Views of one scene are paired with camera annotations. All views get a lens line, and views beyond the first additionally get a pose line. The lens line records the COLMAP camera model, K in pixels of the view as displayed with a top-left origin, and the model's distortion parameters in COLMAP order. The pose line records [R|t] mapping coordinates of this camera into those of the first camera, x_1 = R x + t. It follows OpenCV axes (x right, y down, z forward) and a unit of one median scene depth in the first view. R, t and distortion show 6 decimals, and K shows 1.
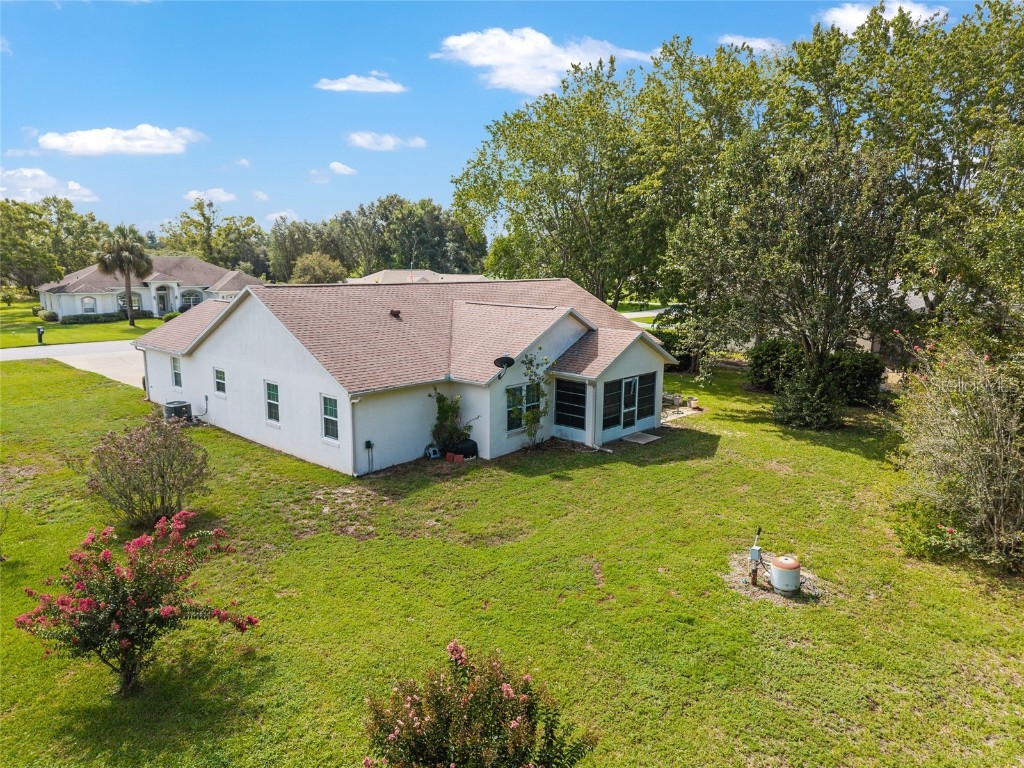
lens RADIAL K [[680.7, 0, 500.5], [0, 680.7, 387.5], [0, 0, 1]] dist [0.061443, -0.084888]
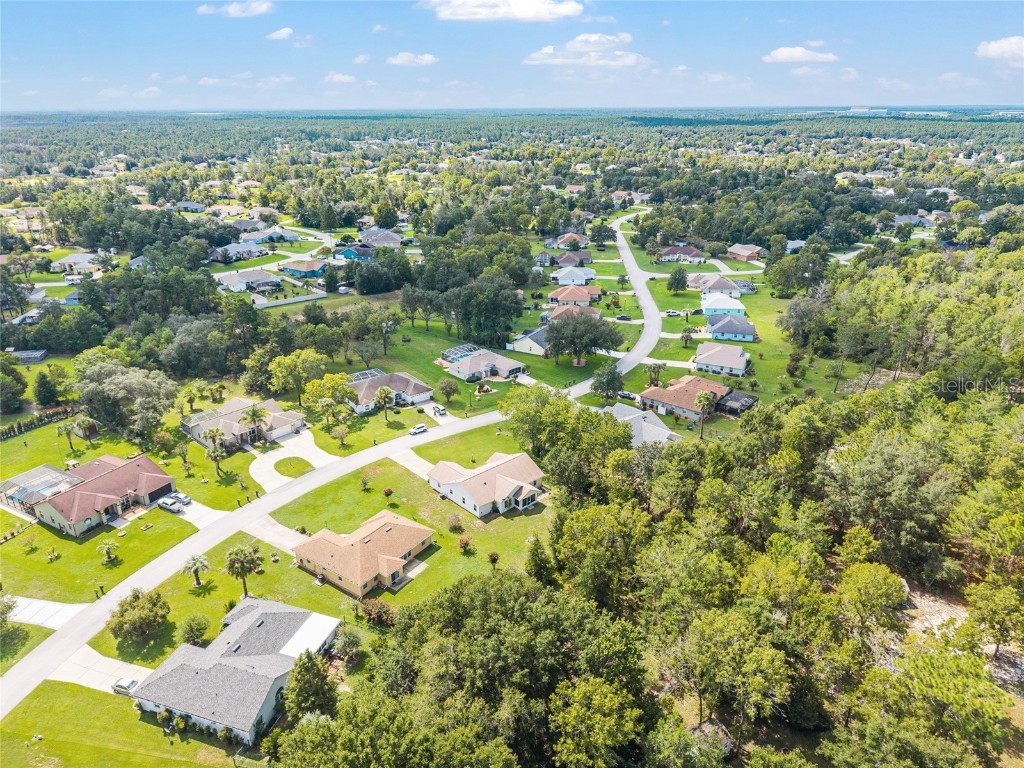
lens RADIAL K [[680.7, 0, 500.5], [0, 680.7, 387.5], [0, 0, 1]] dist [0.061443, -0.084888]
pose [[0.996540, 0.015629, -0.081636, 0.418658], [0.001111, 0.979569, 0.201106, -2.052286], [0.083111, -0.200501, 0.976162, -4.327915]]
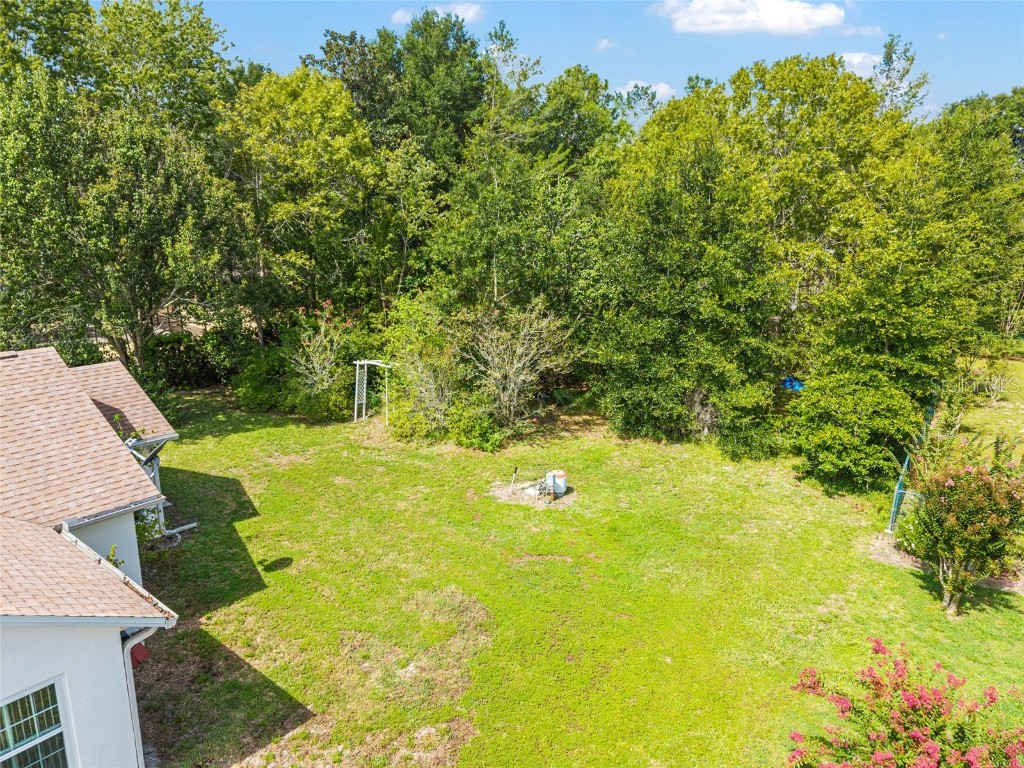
lens RADIAL K [[686.6, 0, 500.3], [0, 686.6, 387.0], [0, 0, 1]] dist [0.006790, -0.005051]
pose [[-0.061166, -0.252341, 0.965703, -0.531368], [0.176537, 0.949526, 0.259296, -0.179493], [-0.982392, 0.186342, -0.013531, 0.652605]]
